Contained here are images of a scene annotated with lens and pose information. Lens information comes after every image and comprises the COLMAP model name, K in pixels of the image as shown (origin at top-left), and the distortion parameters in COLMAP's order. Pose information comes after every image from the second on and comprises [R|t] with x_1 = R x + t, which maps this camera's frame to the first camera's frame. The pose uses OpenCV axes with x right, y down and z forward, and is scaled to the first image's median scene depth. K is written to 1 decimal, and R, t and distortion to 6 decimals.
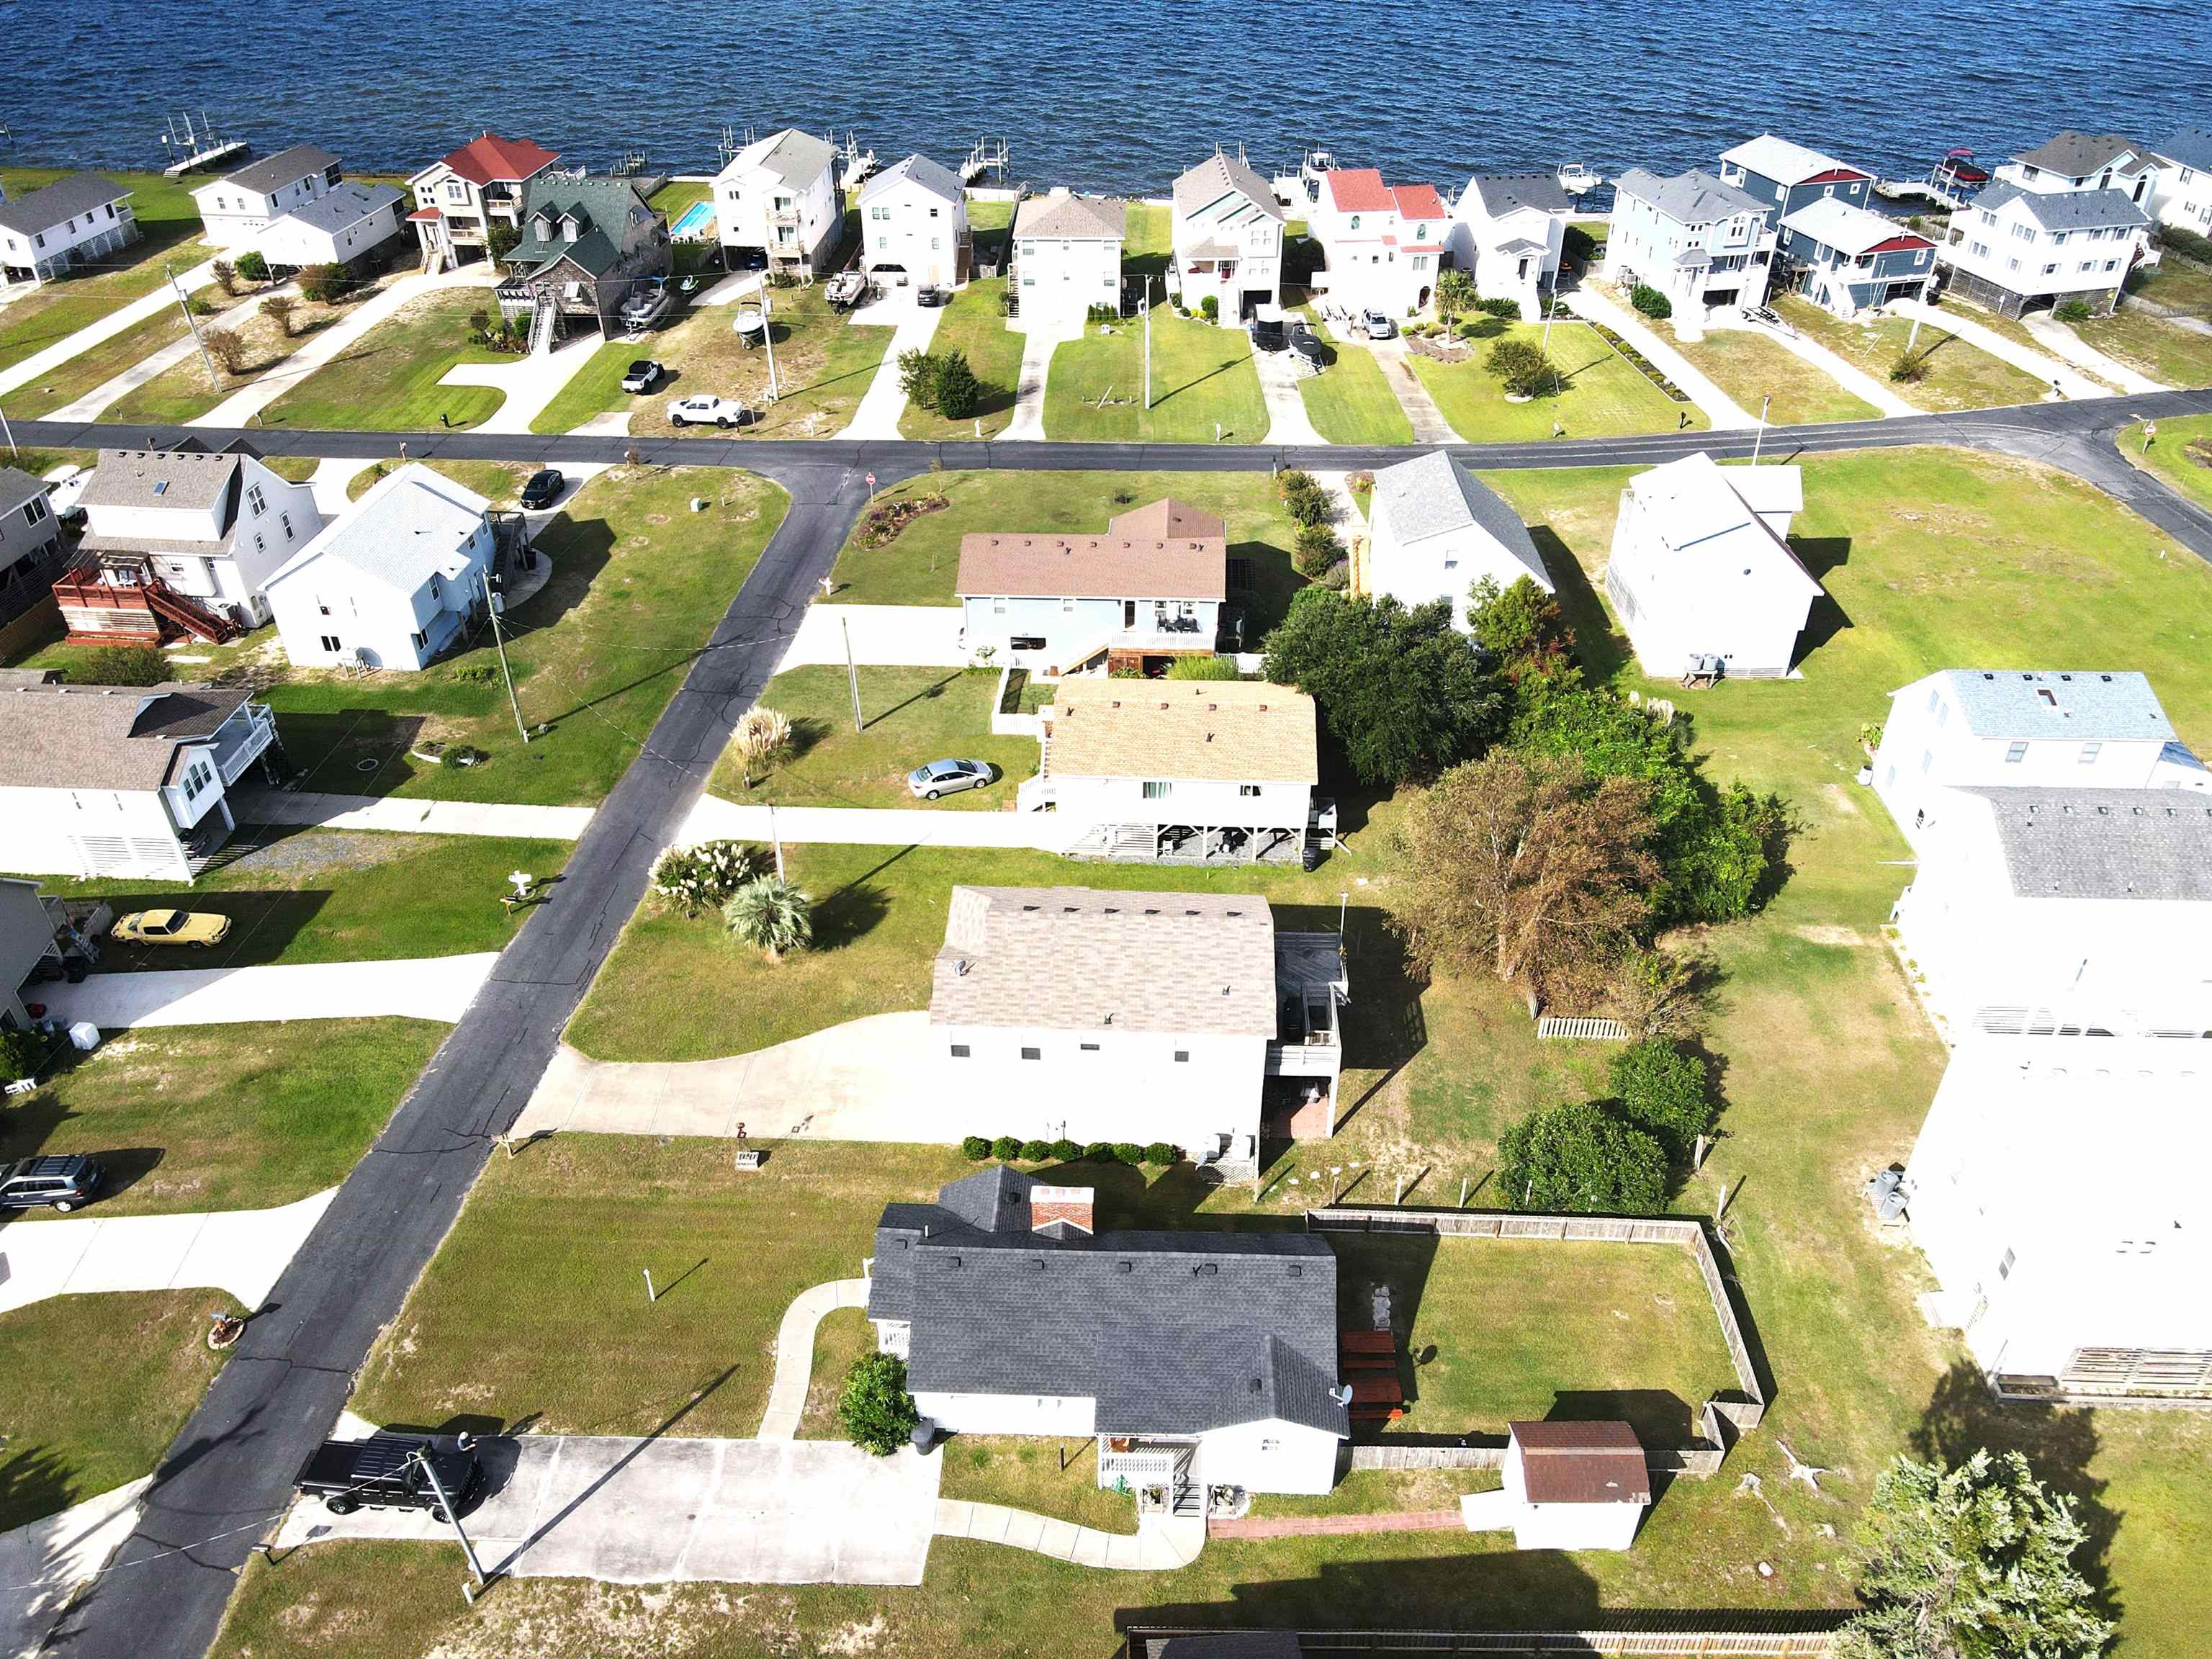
lens RADIAL K [[1626.4, 0, 1079.0], [0, 1626.4, 826.9], [0, 0, 1]] dist [0.010231, 0.007104]
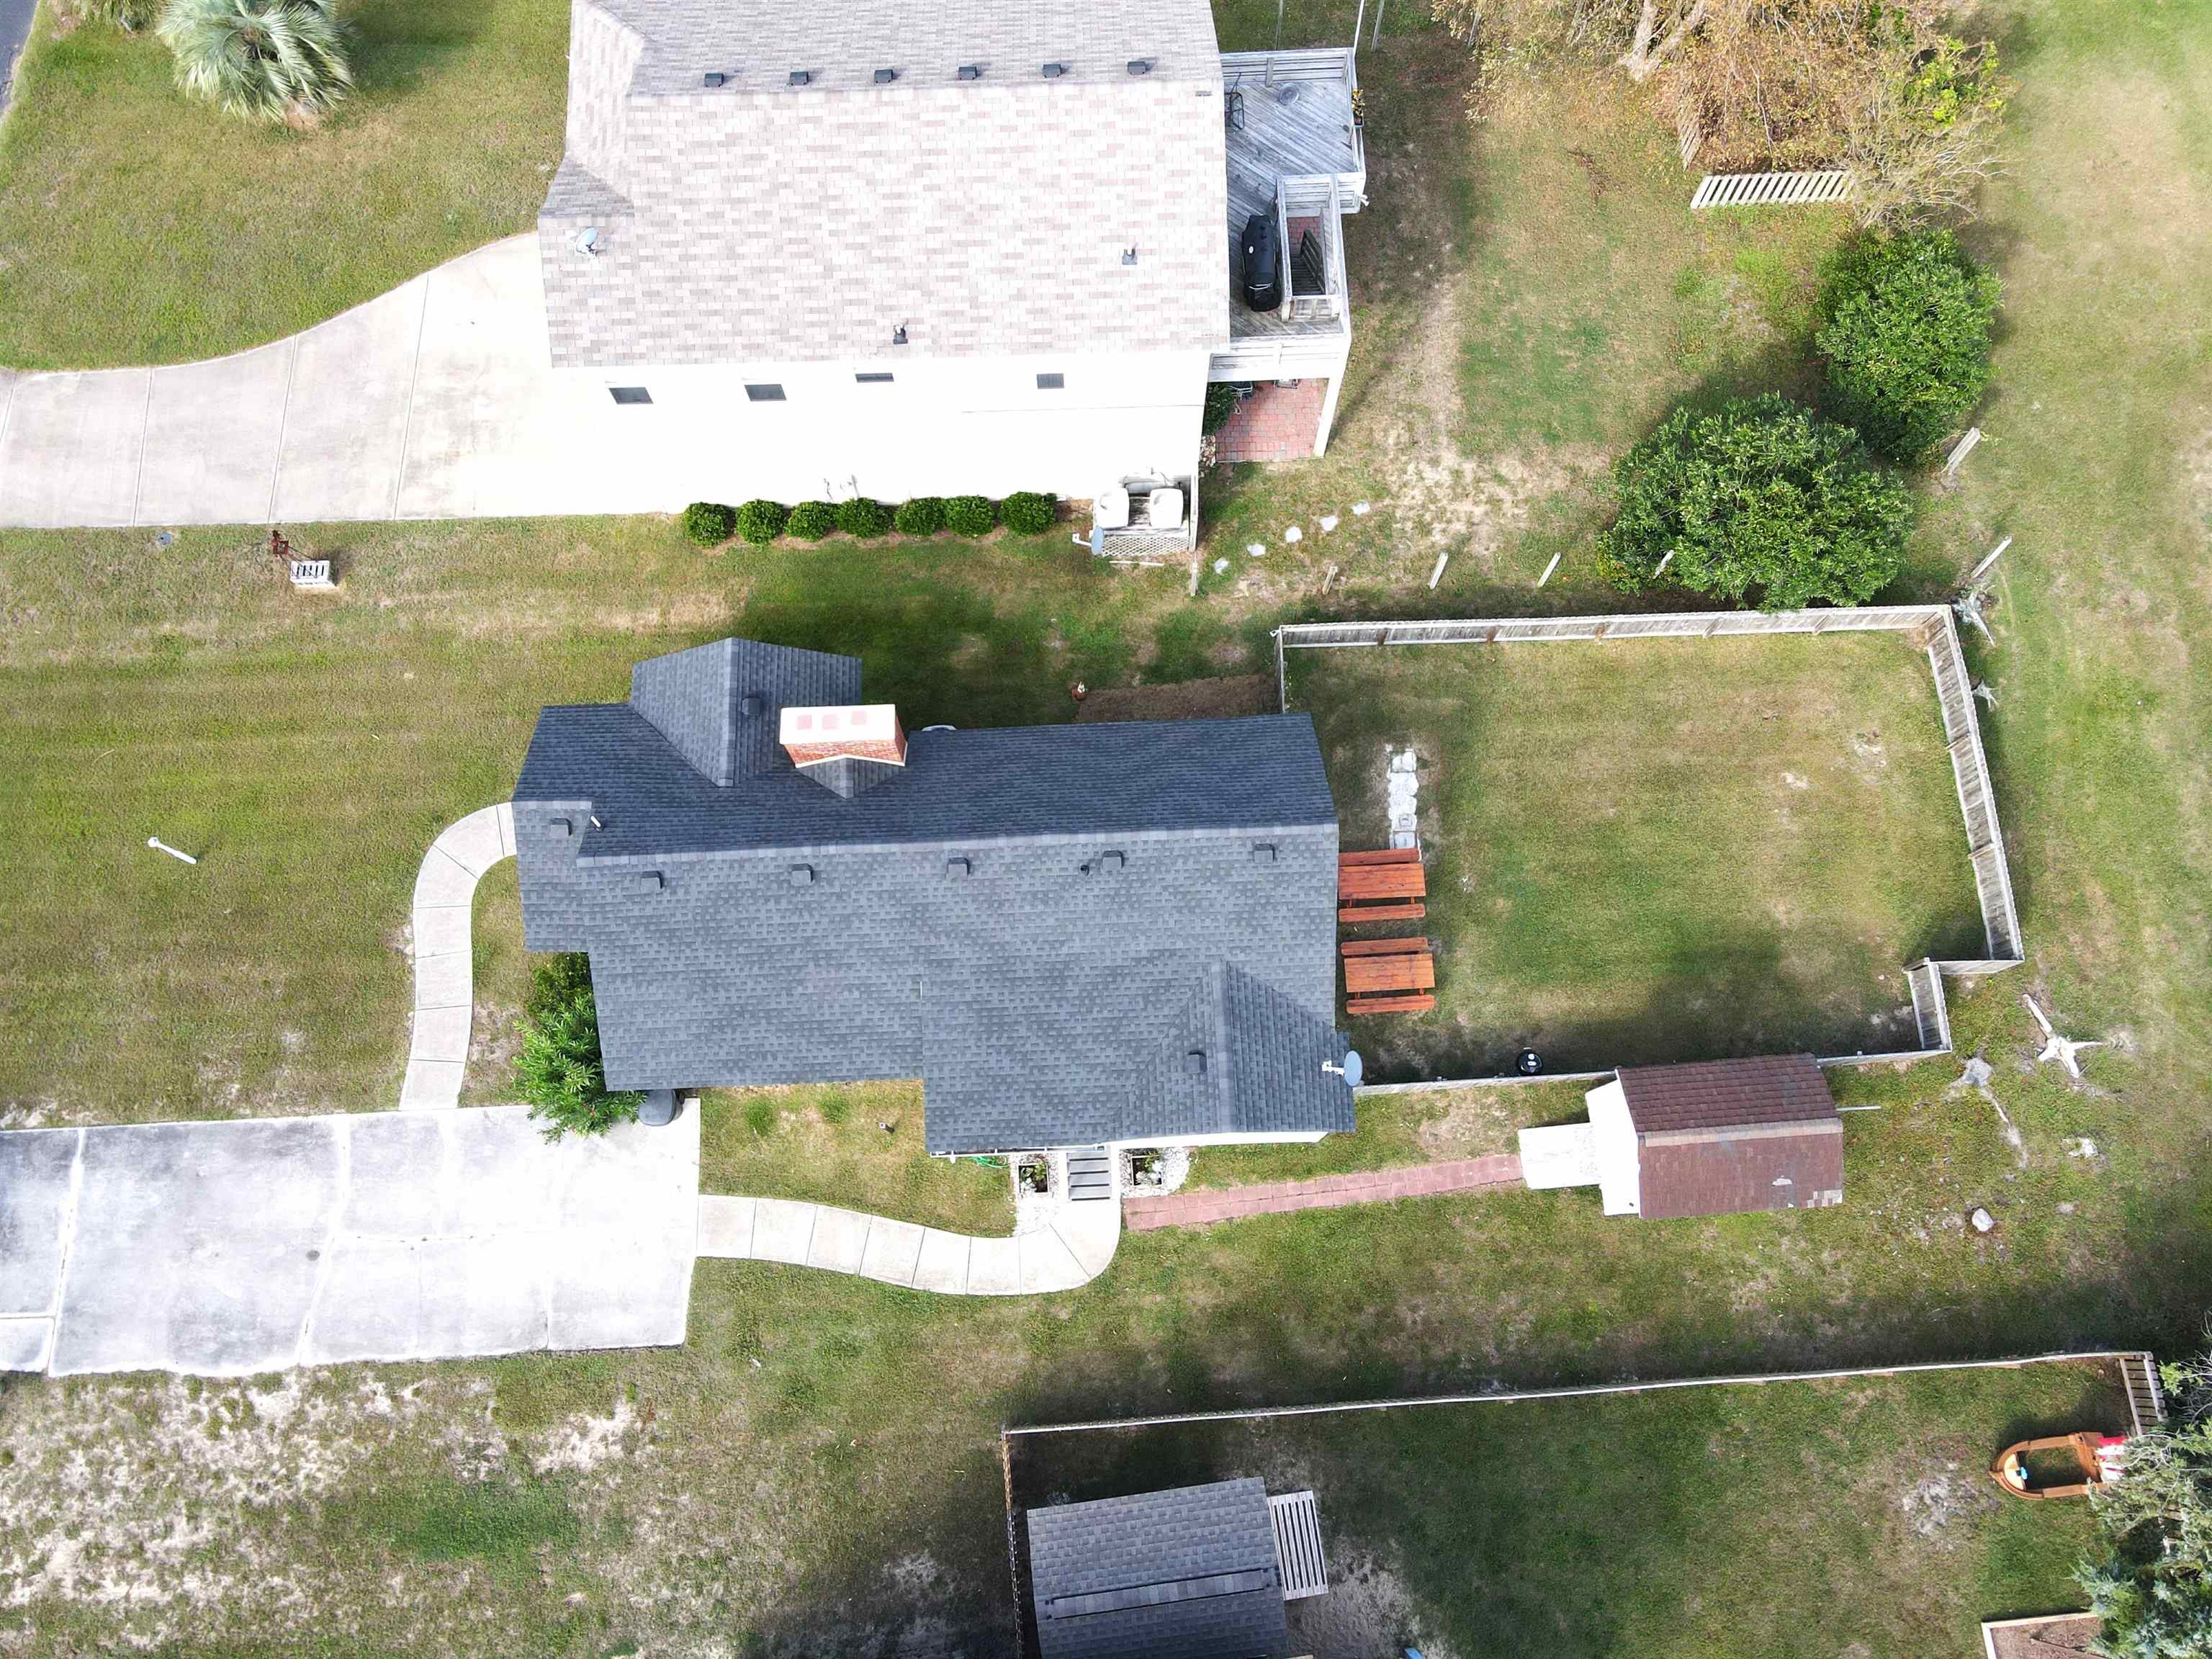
lens RADIAL K [[1626.4, 0, 1085.6], [0, 1626.4, 819.8], [0, 0, 1]] dist [0.010231, 0.007104]
pose [[0.996928, -0.076994, 0.014381, 0.054841], [0.051495, 0.782625, 0.620360, -0.072677], [-0.059019, -0.617713, 0.784186, 0.489563]]
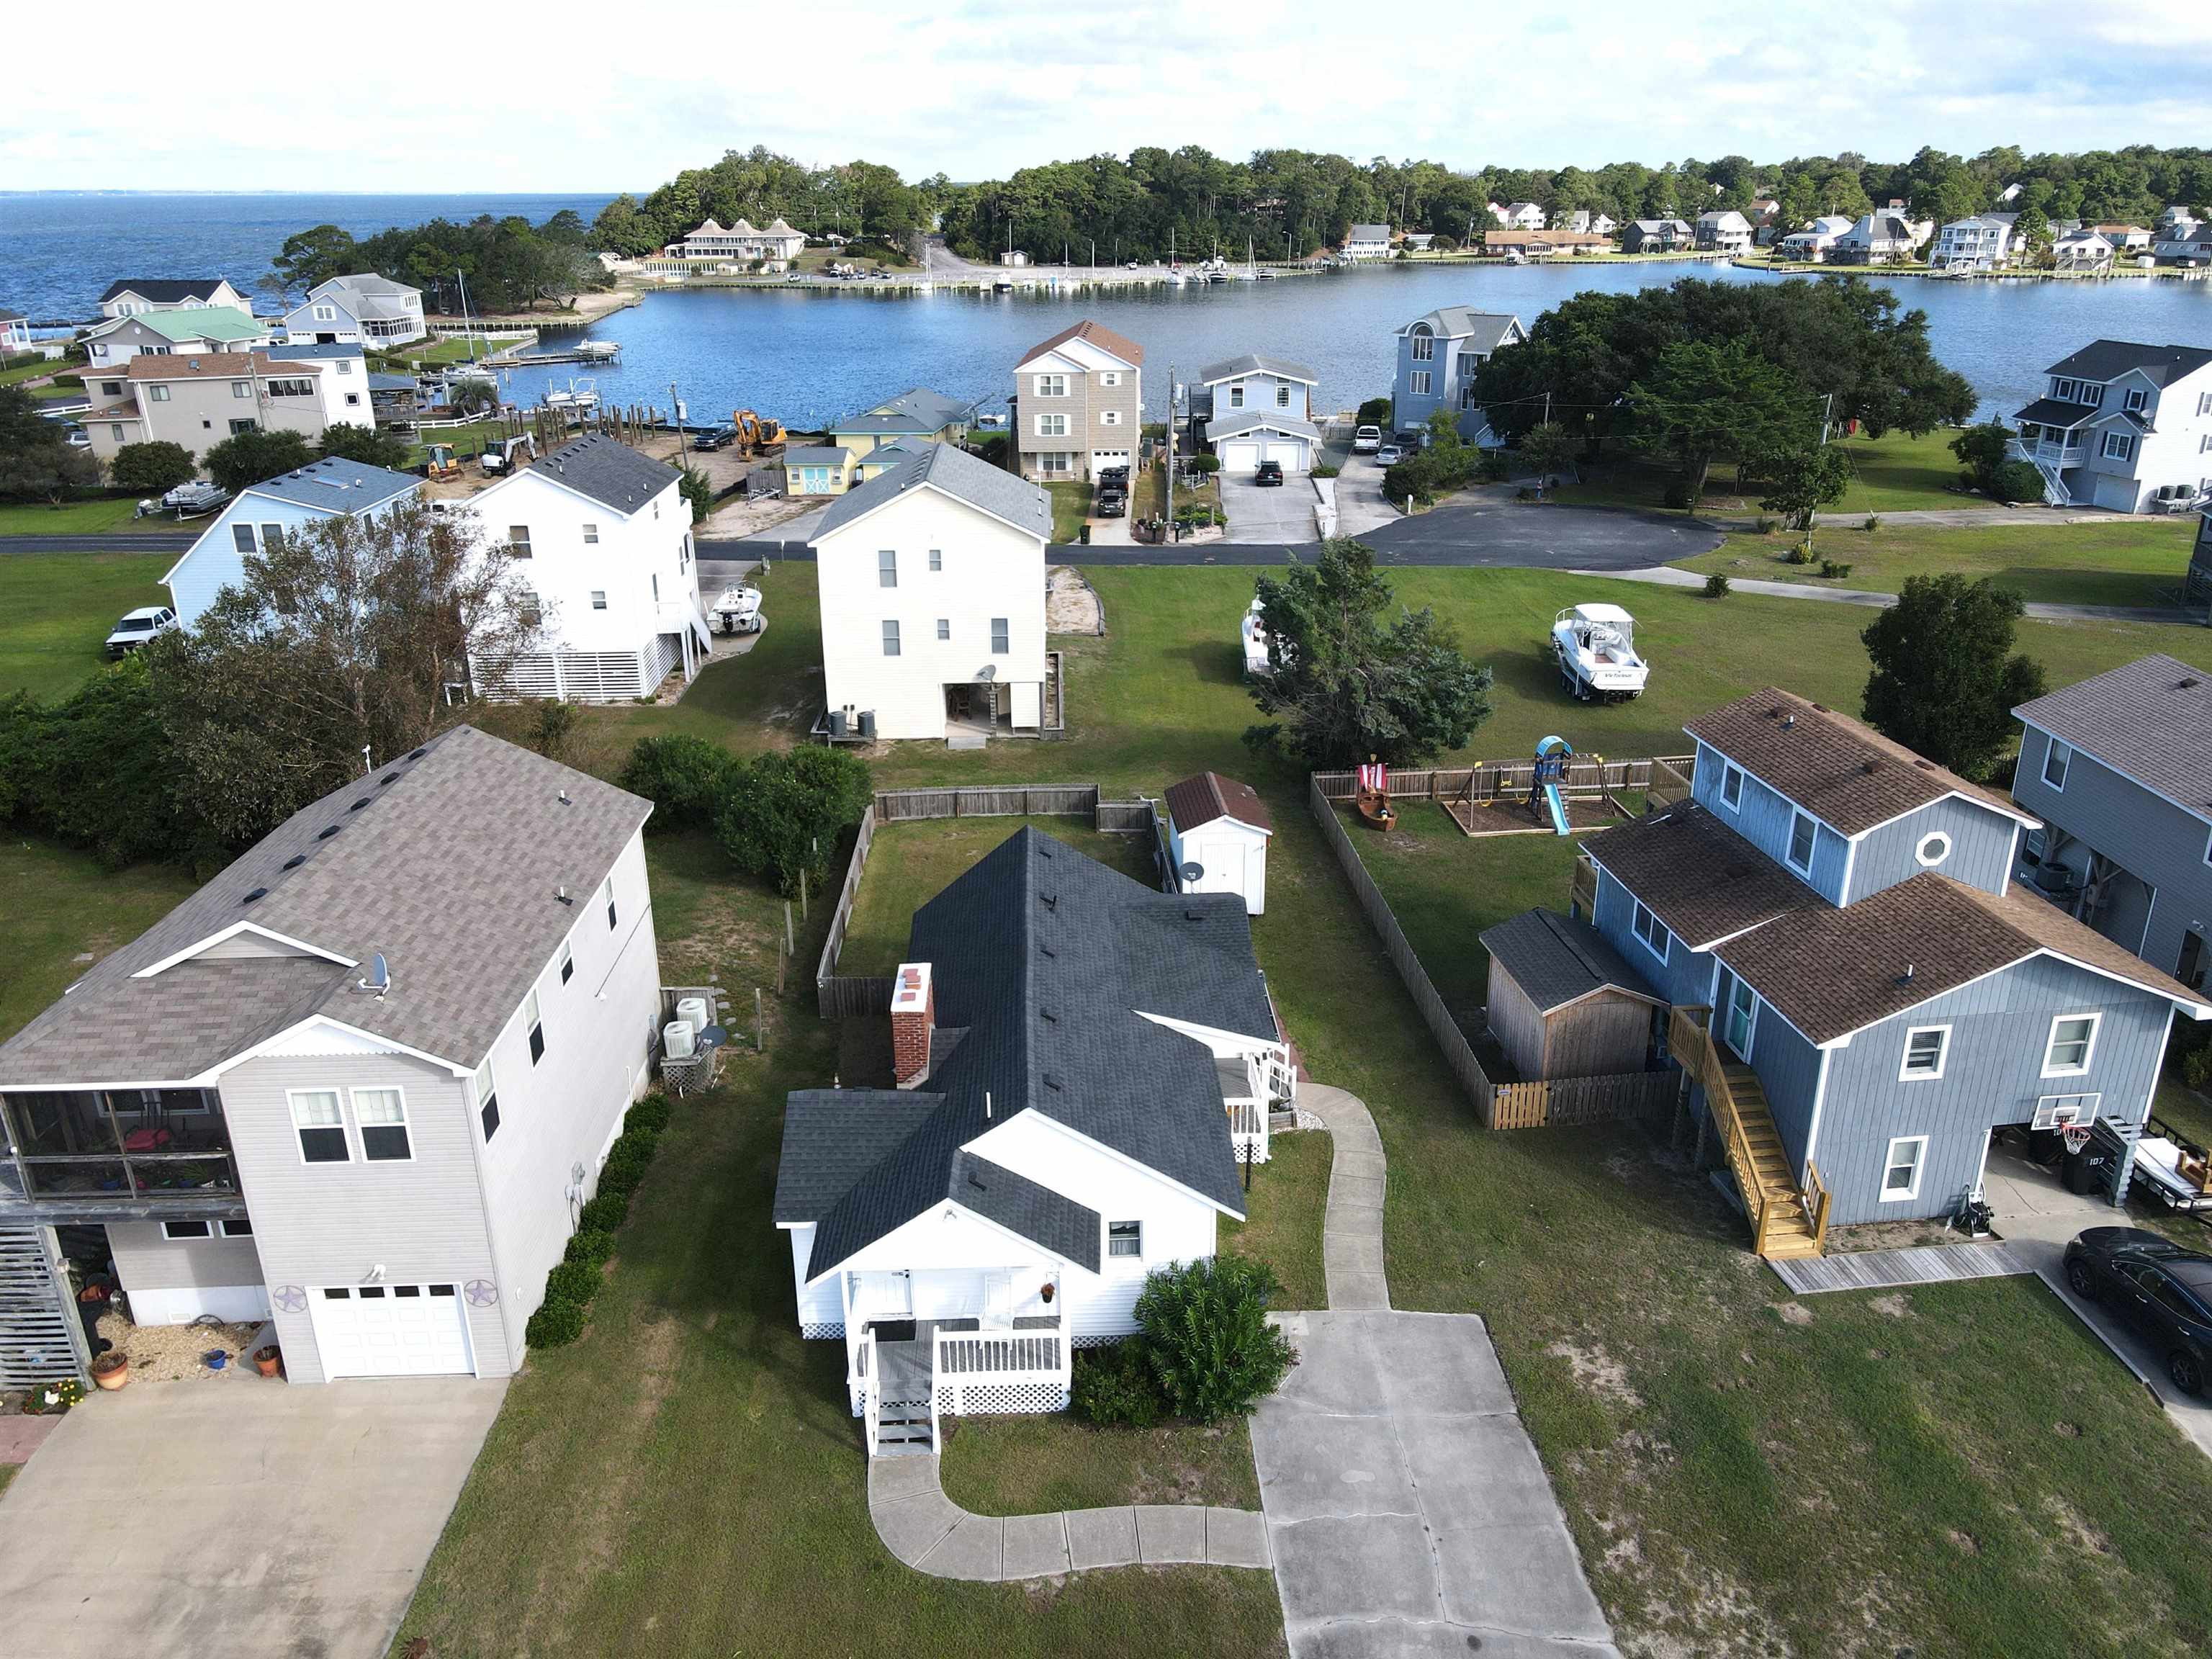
lens RADIAL K [[1626.4, 0, 1092.4], [0, 1626.4, 830.2], [0, 0, 1]] dist [0.010231, 0.007104]
pose [[-0.072472, -0.357070, 0.931262, -0.486621], [0.586633, 0.739864, 0.329336, 0.023753], [-0.806604, 0.570177, 0.155849, 0.732230]]
